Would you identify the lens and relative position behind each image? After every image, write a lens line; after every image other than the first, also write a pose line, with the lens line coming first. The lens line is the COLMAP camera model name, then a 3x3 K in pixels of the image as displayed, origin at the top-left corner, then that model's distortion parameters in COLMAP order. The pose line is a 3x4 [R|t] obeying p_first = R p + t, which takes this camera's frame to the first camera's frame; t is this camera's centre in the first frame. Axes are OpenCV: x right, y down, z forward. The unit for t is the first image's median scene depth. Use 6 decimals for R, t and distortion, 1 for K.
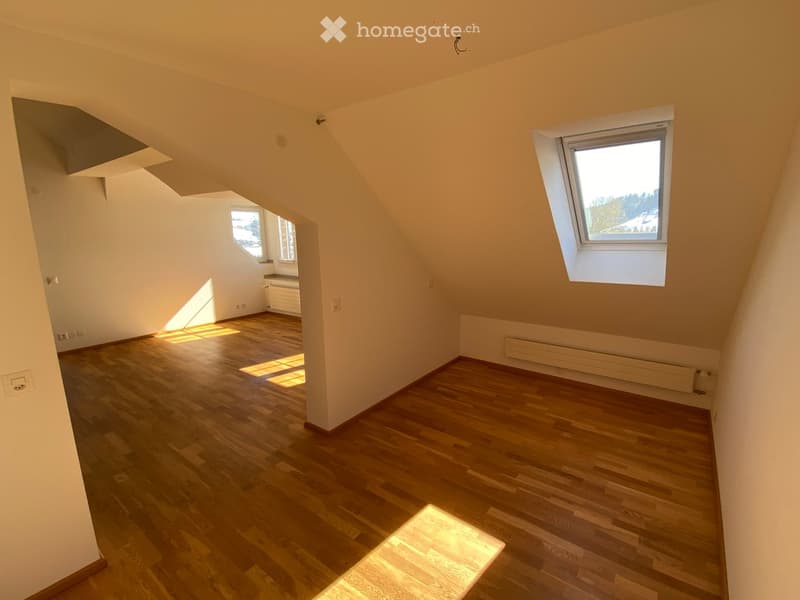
lens RADIAL K [[377.0, 0, 402.9], [0, 377.0, 302.4], [0, 0, 1]] dist [0.003226, -0.000610]
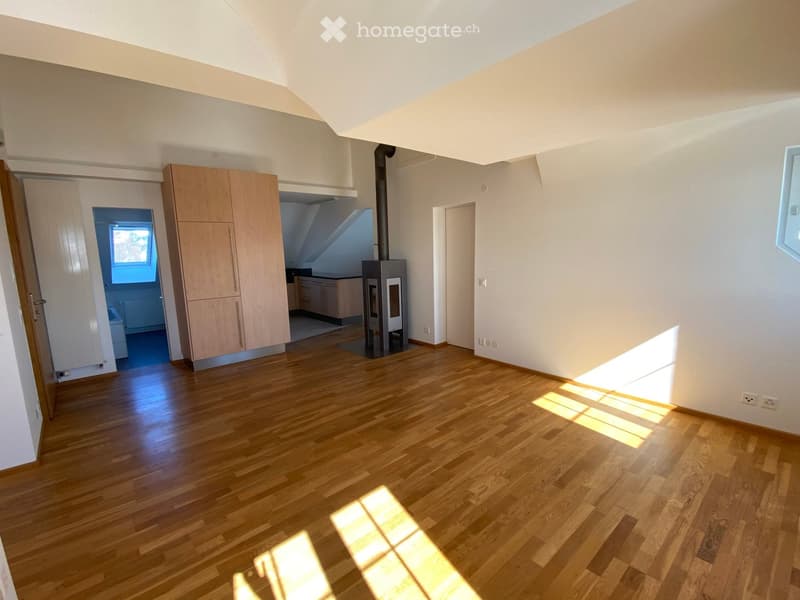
lens RADIAL K [[377.0, 0, 402.9], [0, 377.0, 302.4], [0, 0, 1]] dist [0.003226, -0.000610]
pose [[-0.194525, 0.185185, -0.963258, 0.060226], [-0.165773, 0.961685, 0.218359, -0.284406], [0.966788, 0.202159, -0.156373, 1.489900]]
